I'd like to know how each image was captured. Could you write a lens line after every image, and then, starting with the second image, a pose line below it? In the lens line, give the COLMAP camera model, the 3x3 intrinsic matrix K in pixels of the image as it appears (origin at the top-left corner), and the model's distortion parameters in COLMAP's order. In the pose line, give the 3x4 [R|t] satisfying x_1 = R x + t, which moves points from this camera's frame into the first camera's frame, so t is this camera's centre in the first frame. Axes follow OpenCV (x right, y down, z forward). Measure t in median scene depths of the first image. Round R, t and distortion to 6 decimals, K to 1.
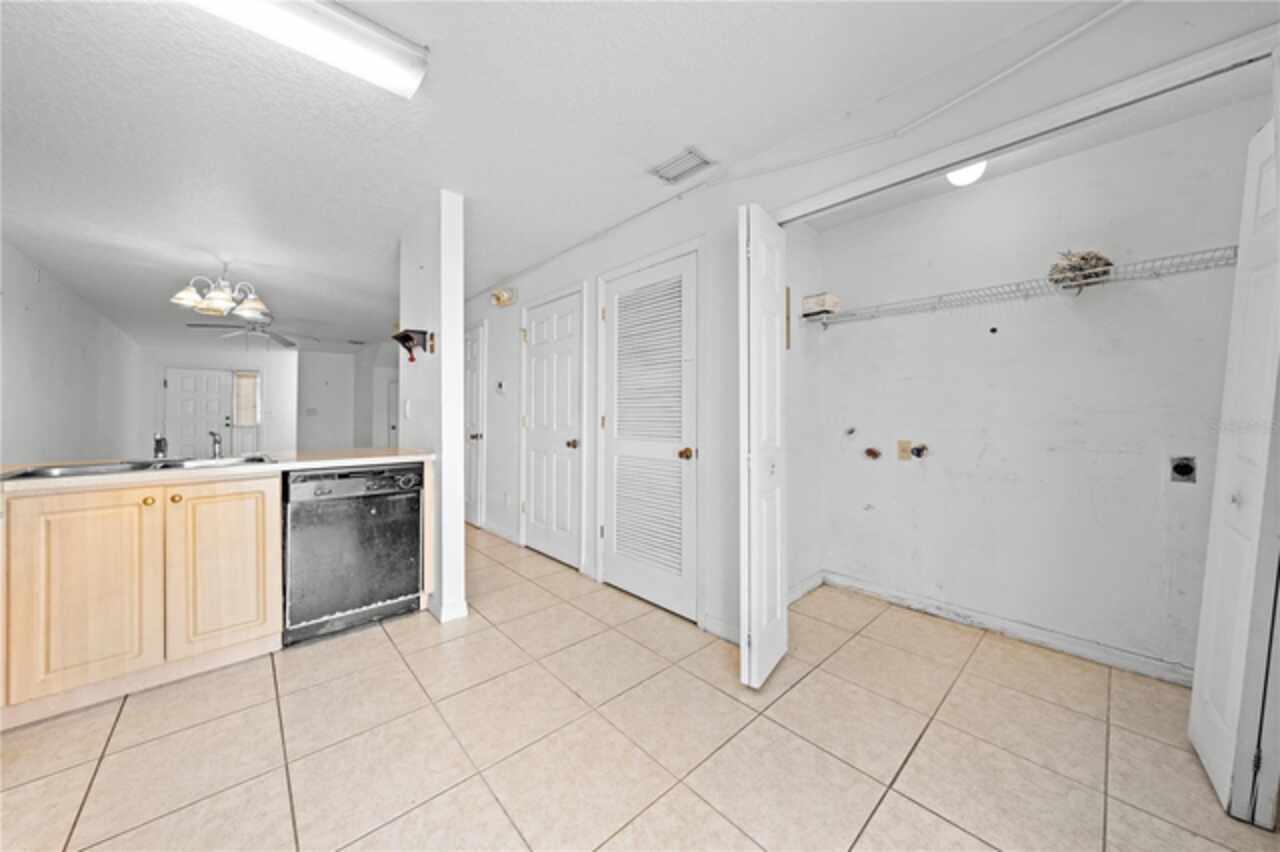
lens RADIAL K [[441.2, 0, 642.8], [0, 441.2, 407.2], [0, 0, 1]] dist [-0.001895, 0.000094]
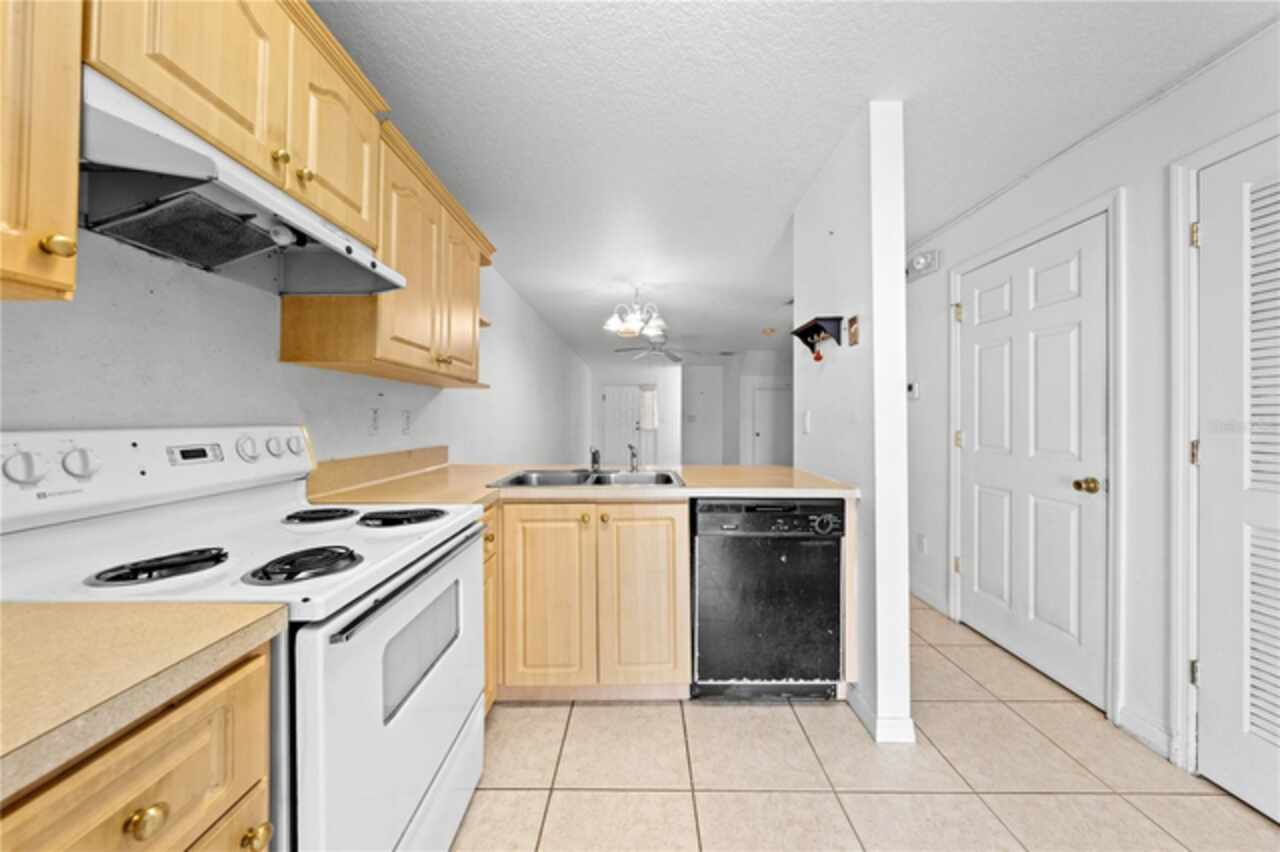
lens RADIAL K [[437.7, 0, 640.4], [0, 437.7, 417.7], [0, 0, 1]] dist [-0.001451, -0.000003]
pose [[0.734805, 0.002760, -0.678273, -0.259121], [0.006030, 0.999926, 0.010601, -0.016287], [0.678252, -0.011880, 0.734733, 0.257274]]
